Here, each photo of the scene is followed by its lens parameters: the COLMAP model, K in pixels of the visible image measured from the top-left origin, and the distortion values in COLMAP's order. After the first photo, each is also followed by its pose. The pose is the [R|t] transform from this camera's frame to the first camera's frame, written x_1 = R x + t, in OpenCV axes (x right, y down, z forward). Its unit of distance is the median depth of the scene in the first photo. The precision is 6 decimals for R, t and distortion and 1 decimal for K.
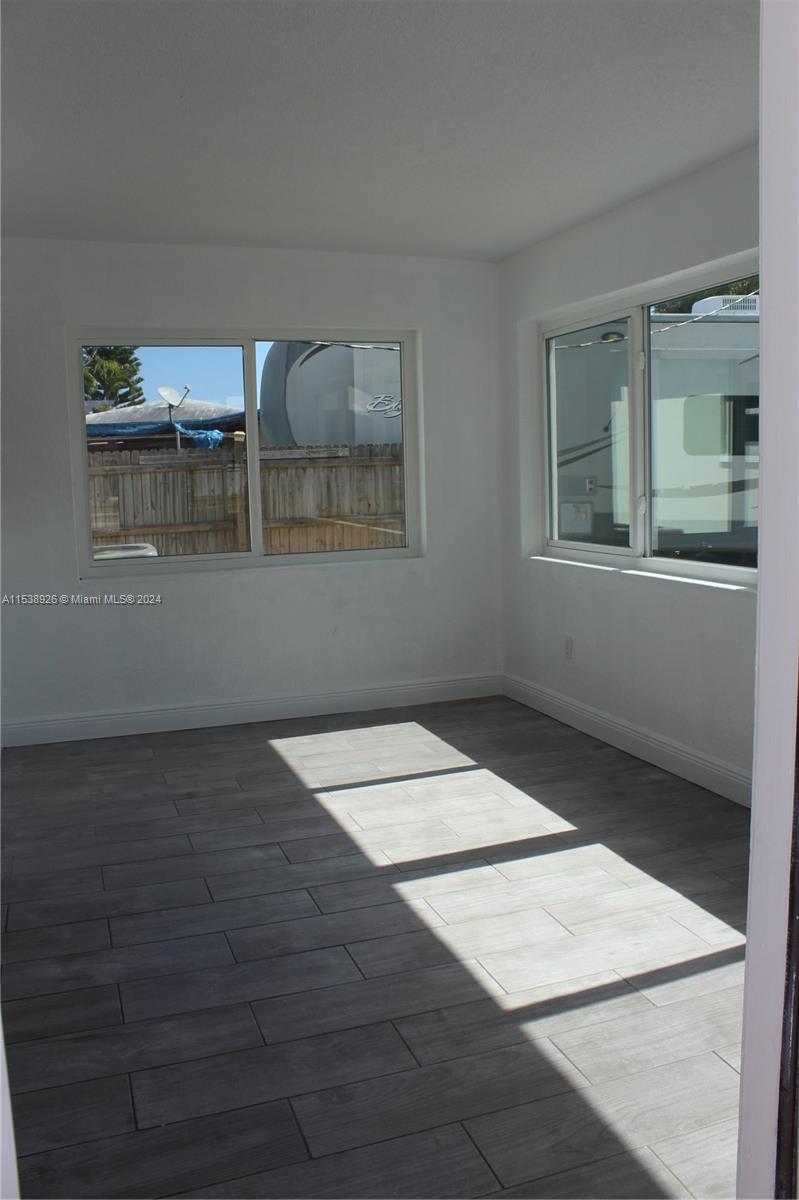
lens RADIAL K [[993.3, 0, 399.5], [0, 993.3, 600.0], [0, 0, 1]] dist [-0.158313, 0.137129]
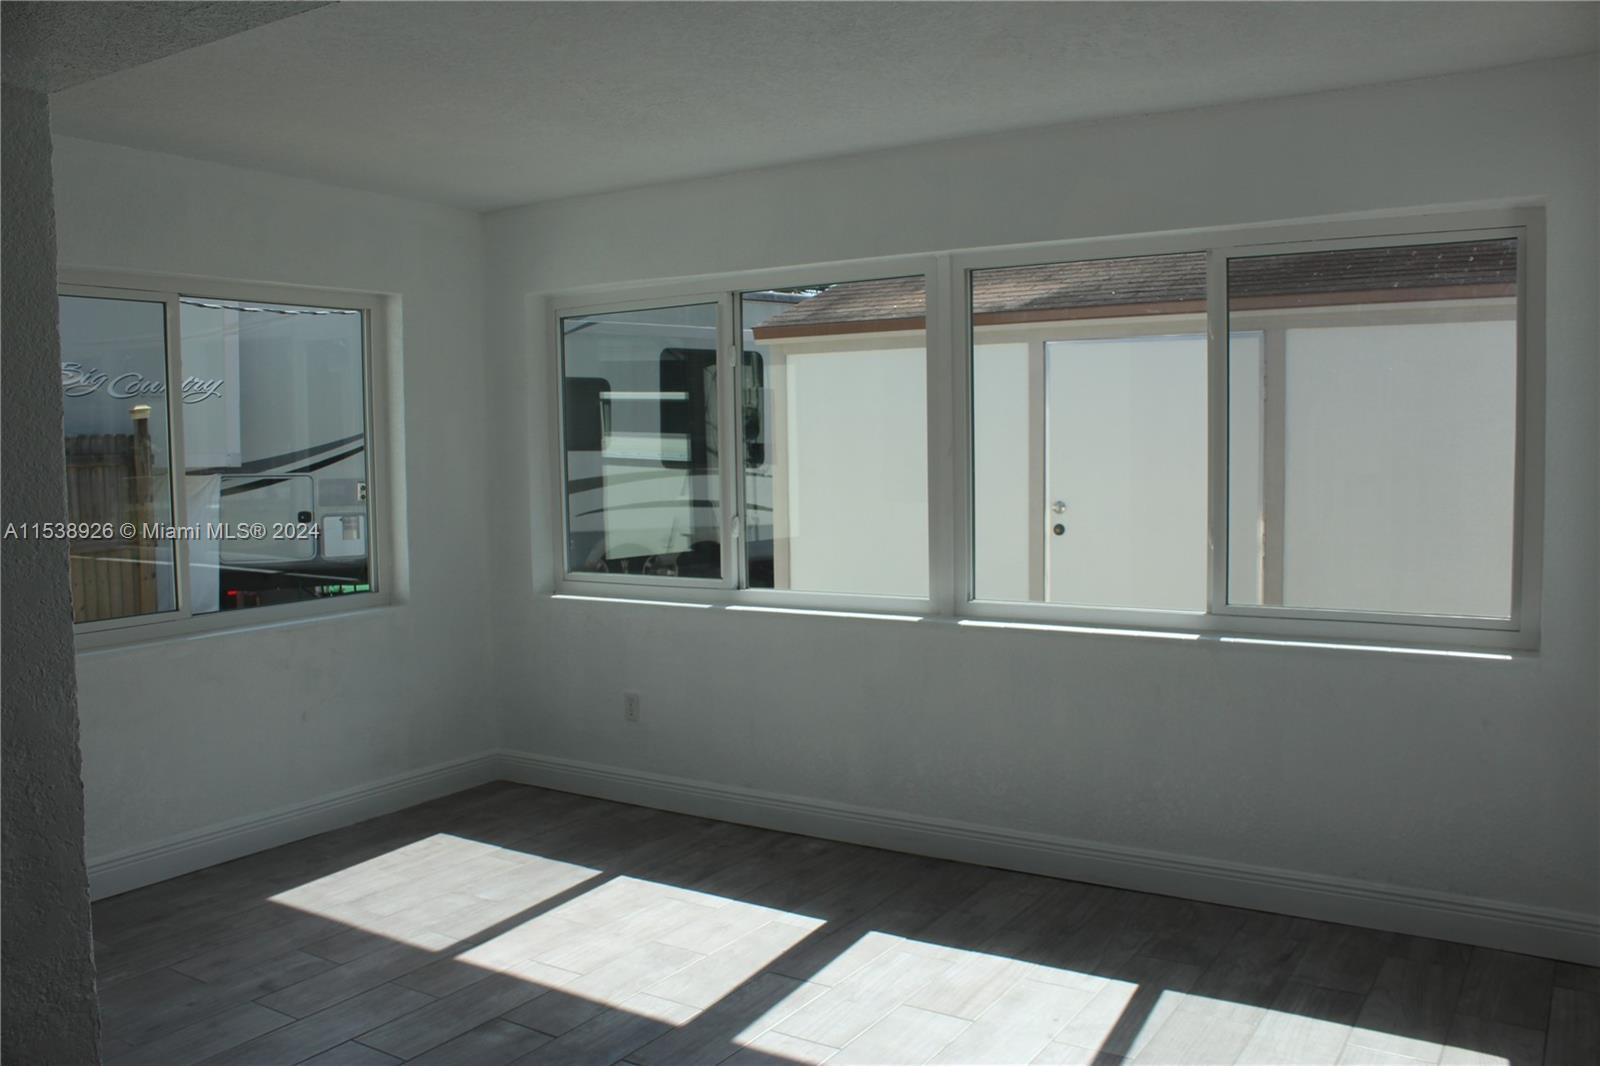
lens RADIAL K [[1314.8, 0, 800.0], [0, 1314.8, 533.0], [0, 0, 1]] dist [-0.159018, 0.129083]
pose [[0.796292, -0.028260, 0.604252, -0.383720], [0.074356, 0.995906, -0.051410, -0.029847], [-0.600326, 0.085867, 0.795133, 0.075524]]
